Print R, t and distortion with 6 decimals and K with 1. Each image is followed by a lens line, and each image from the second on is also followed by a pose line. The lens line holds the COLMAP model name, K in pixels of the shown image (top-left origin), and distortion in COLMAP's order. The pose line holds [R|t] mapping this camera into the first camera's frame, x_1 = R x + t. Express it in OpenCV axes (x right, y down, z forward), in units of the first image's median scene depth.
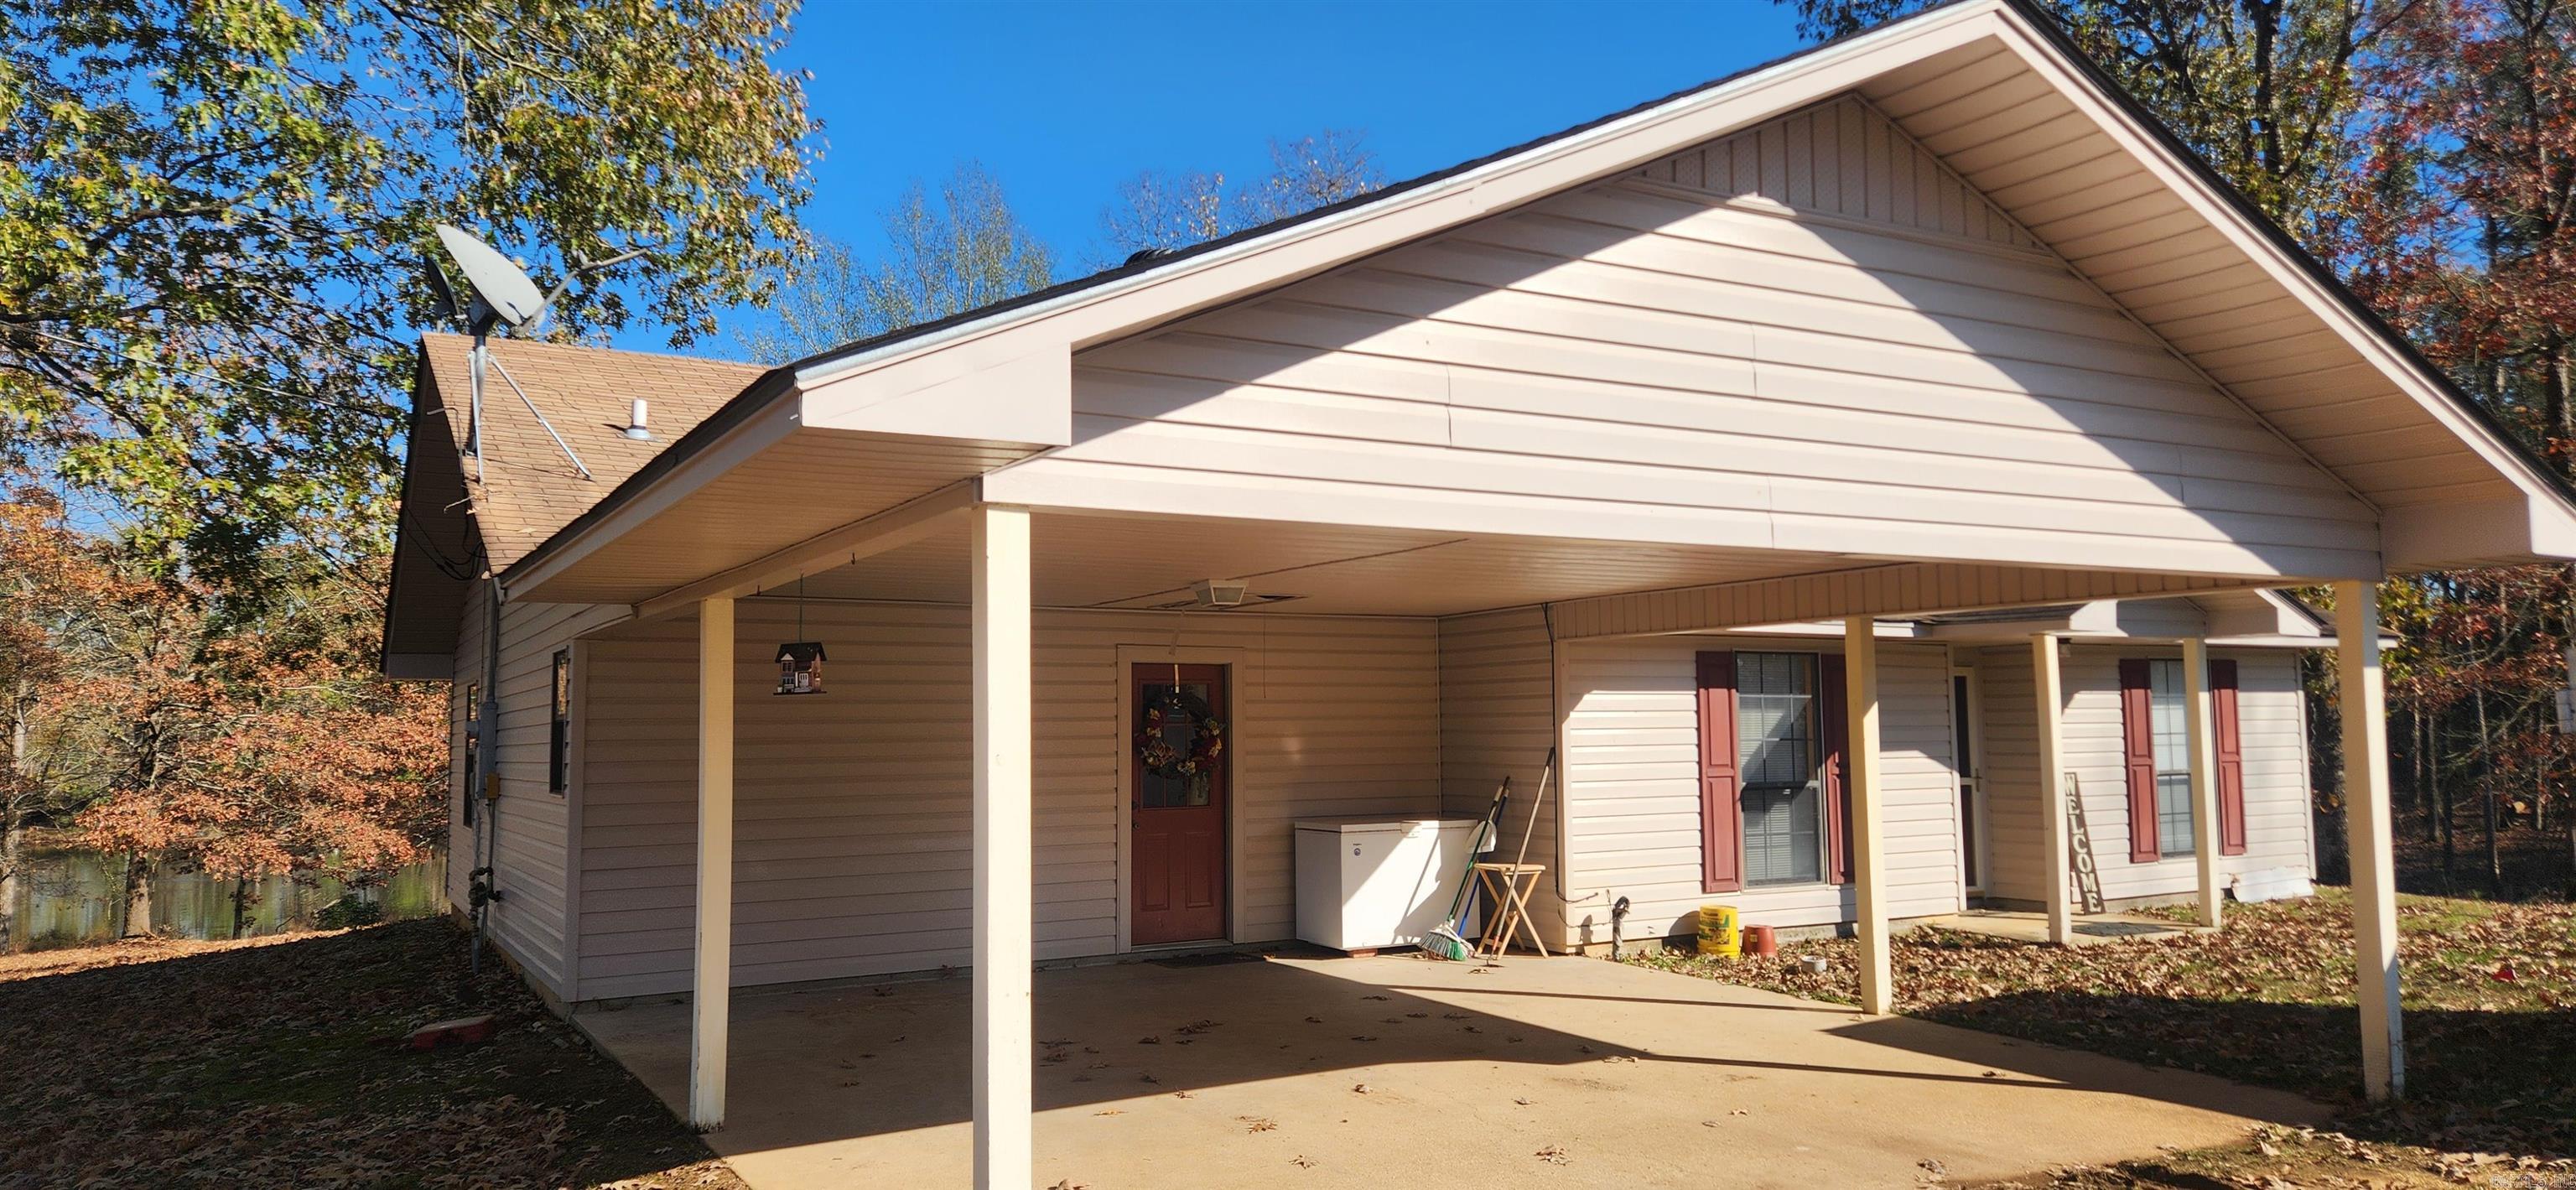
lens RADIAL K [[1741.6, 0, 1284.5], [0, 1741.6, 588.8], [0, 0, 1]] dist [0.007792, 0.000548]
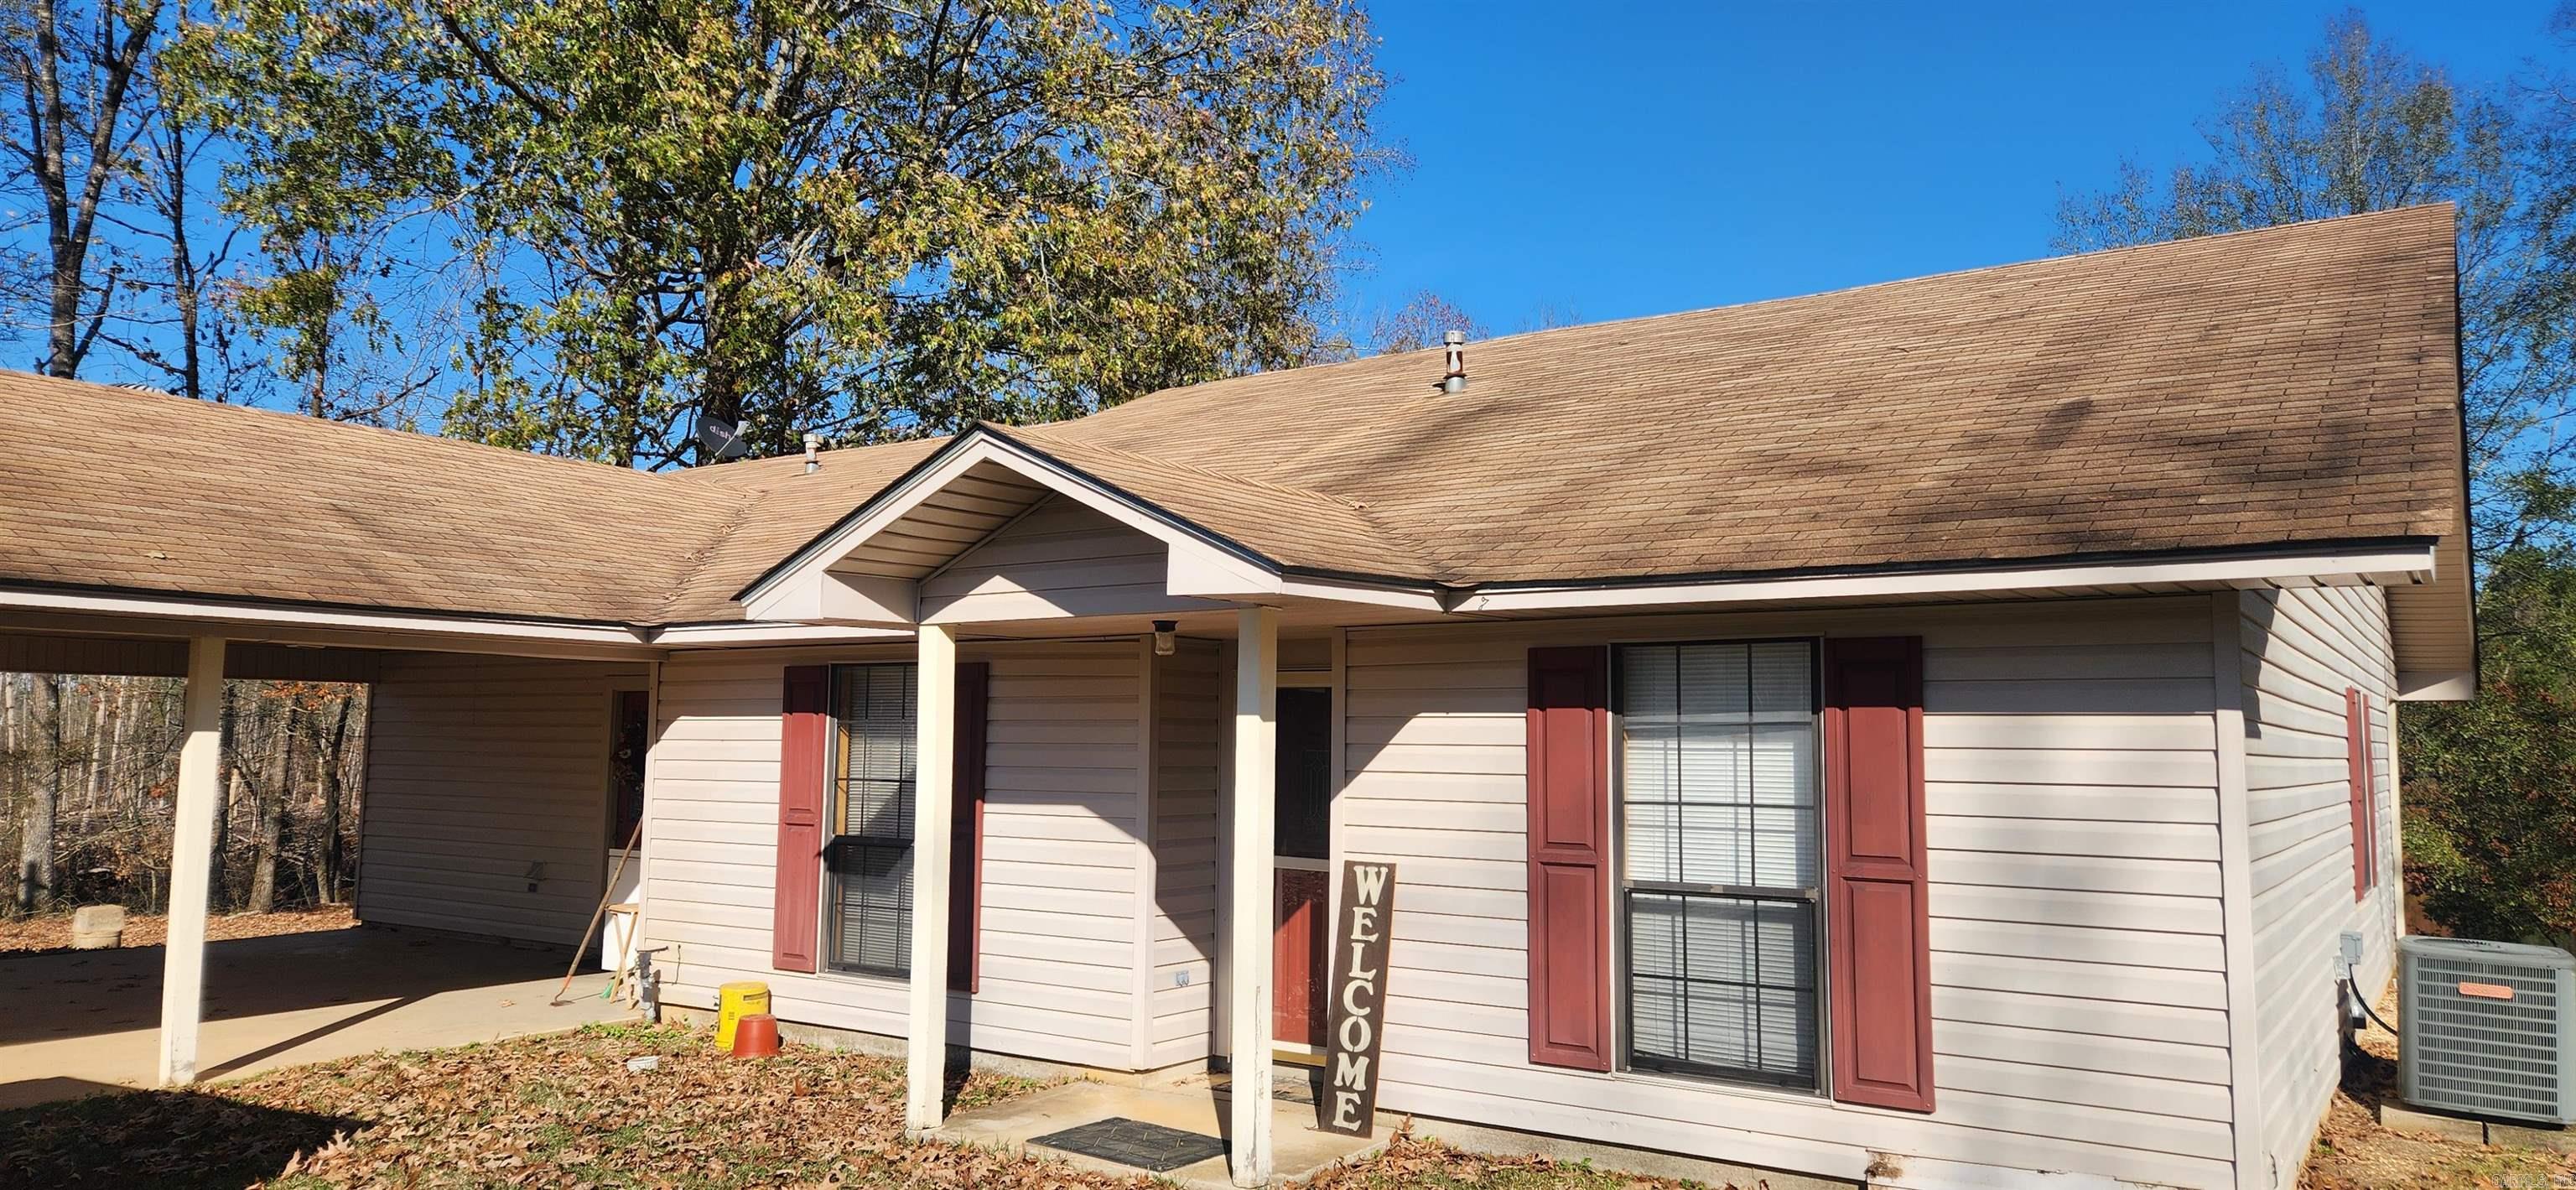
lens RADIAL K [[1741.6, 0, 1289.3], [0, 1741.6, 592.1], [0, 0, 1]] dist [0.007792, 0.000548]
pose [[0.443200, -0.062911, -0.894213, 0.893841], [0.056162, 0.997523, -0.042344, 0.041689], [0.894662, -0.031454, 0.445635, 0.720131]]
